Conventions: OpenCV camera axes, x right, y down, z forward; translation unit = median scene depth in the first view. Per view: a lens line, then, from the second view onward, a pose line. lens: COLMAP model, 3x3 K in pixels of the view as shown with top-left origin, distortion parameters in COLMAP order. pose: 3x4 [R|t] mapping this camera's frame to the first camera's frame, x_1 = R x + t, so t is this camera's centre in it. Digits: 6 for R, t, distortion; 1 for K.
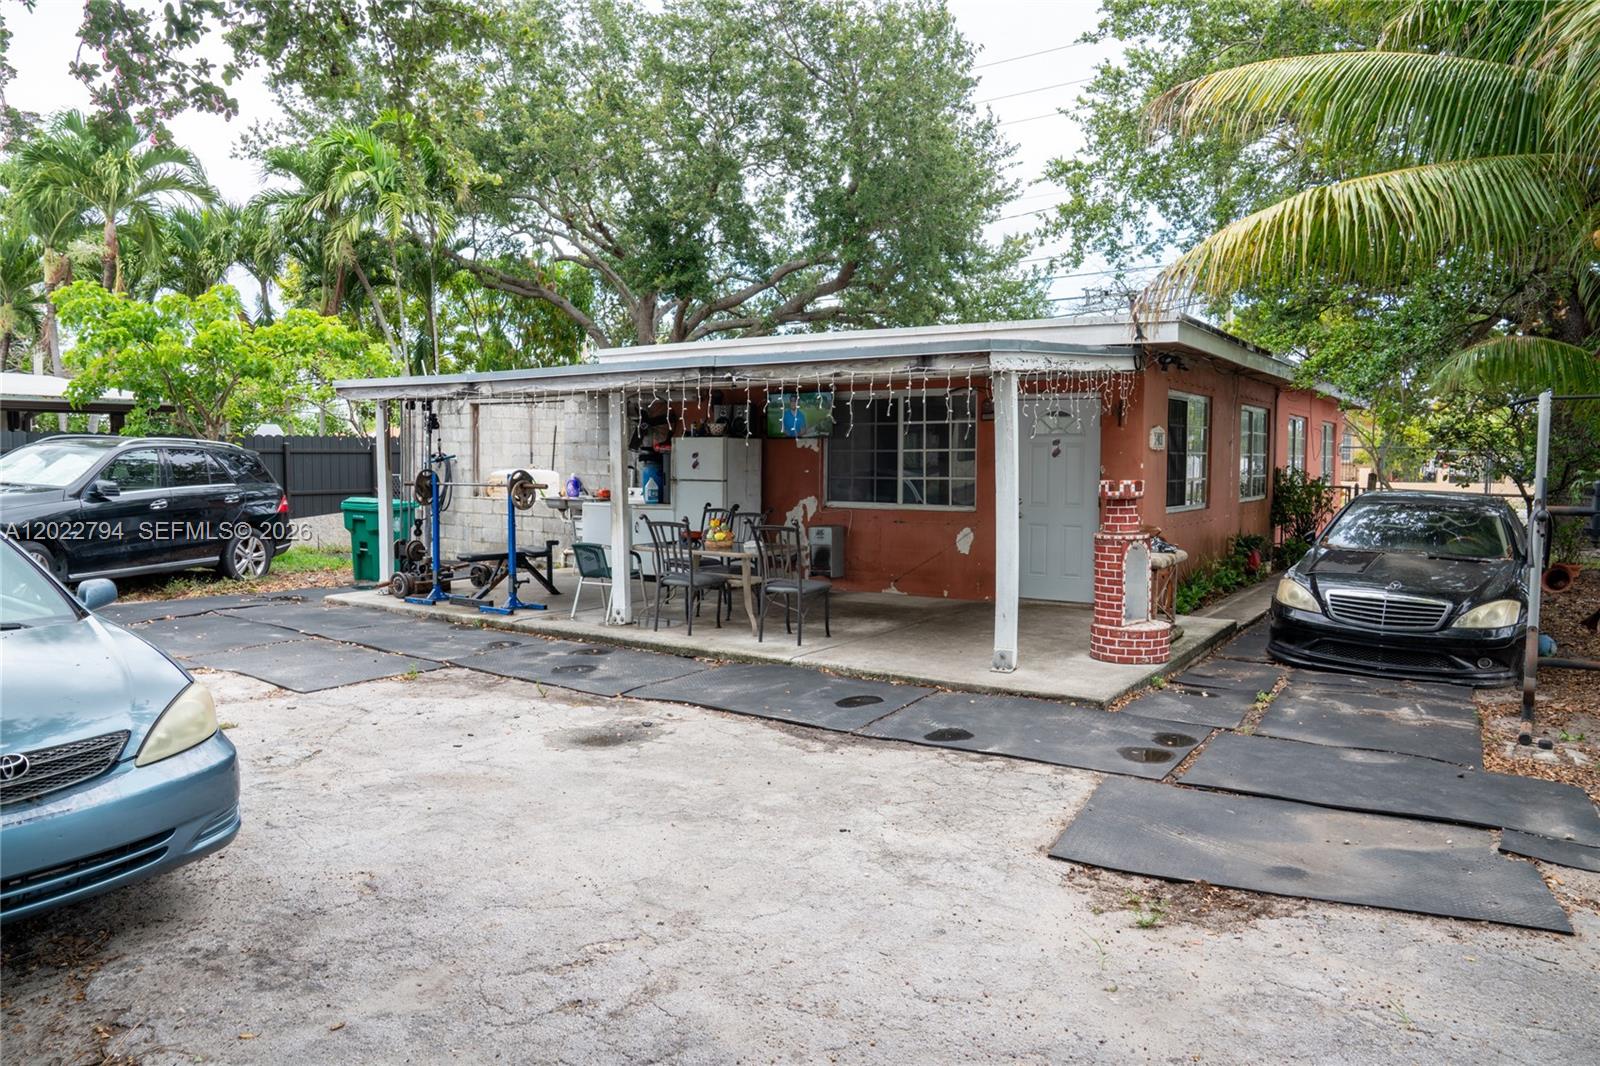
lens RADIAL K [[1071.2, 0, 798.2], [0, 1071.2, 535.3], [0, 0, 1]] dist [-0.030958, -0.000934]
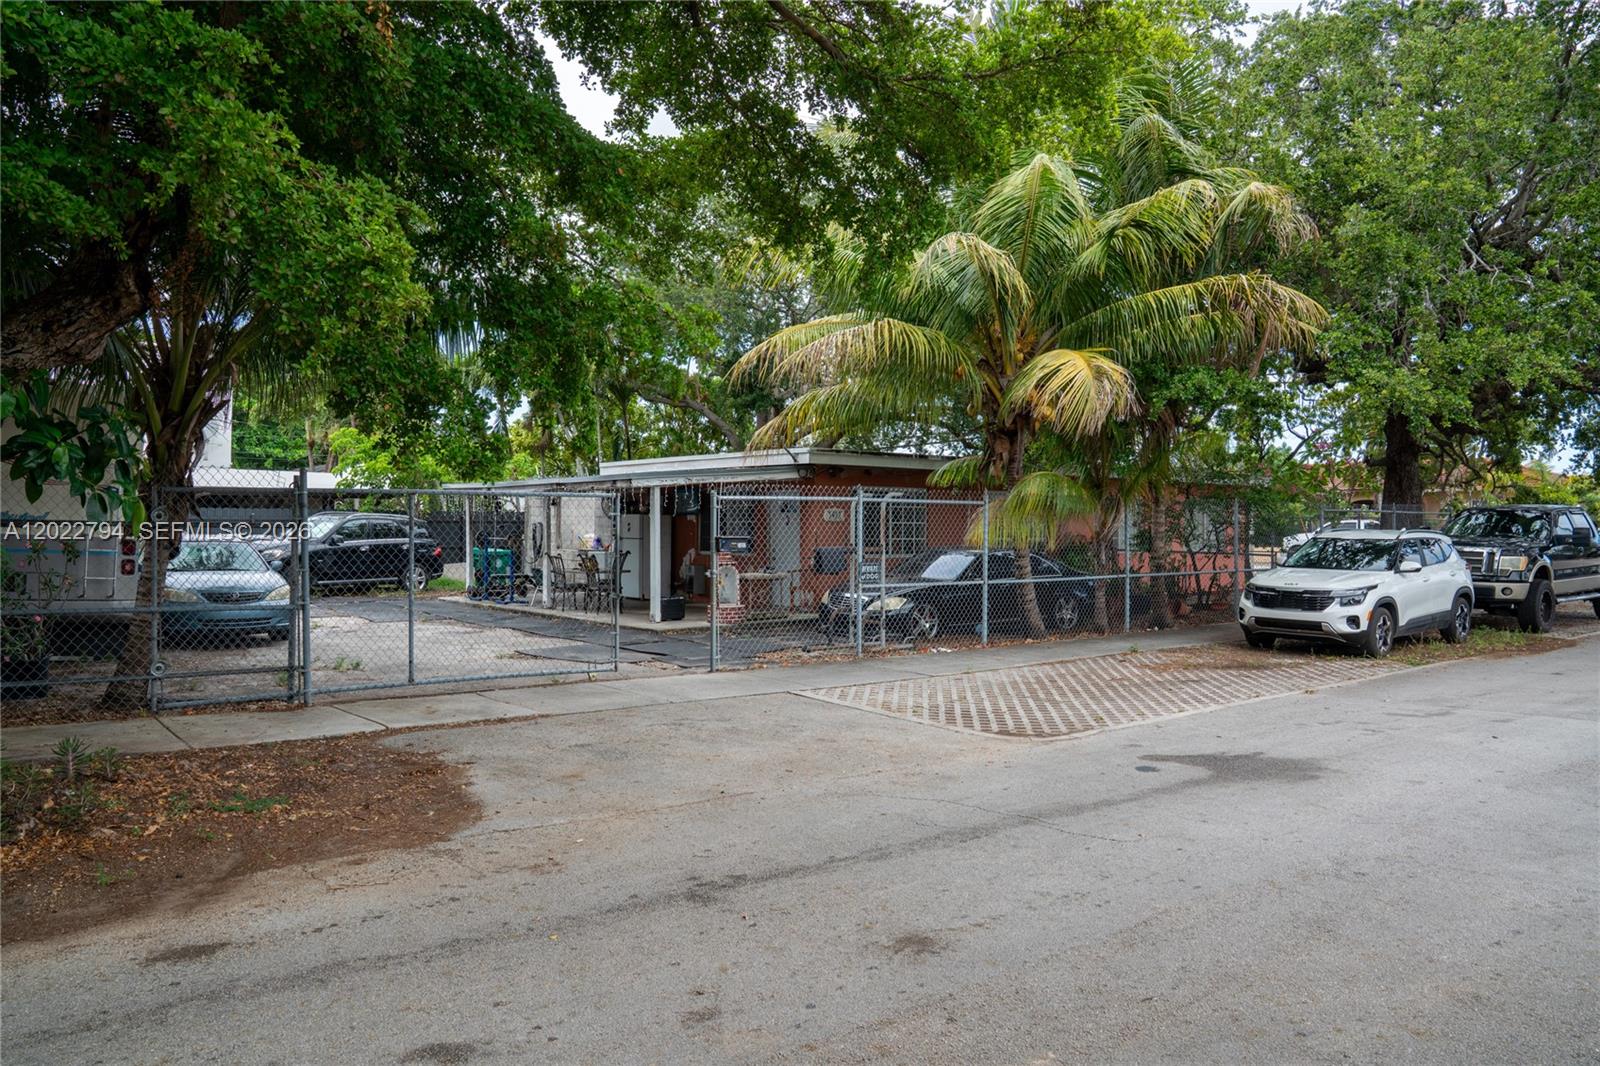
lens RADIAL K [[1201.7, 0, 799.2], [0, 1201.7, 531.2], [0, 0, 1]] dist [-0.000742, -0.000040]
pose [[0.947347, 0.002220, -0.320200, 1.279796], [-0.025229, 0.997385, -0.067727, 0.101992], [0.319212, 0.072239, 0.944926, -1.252714]]
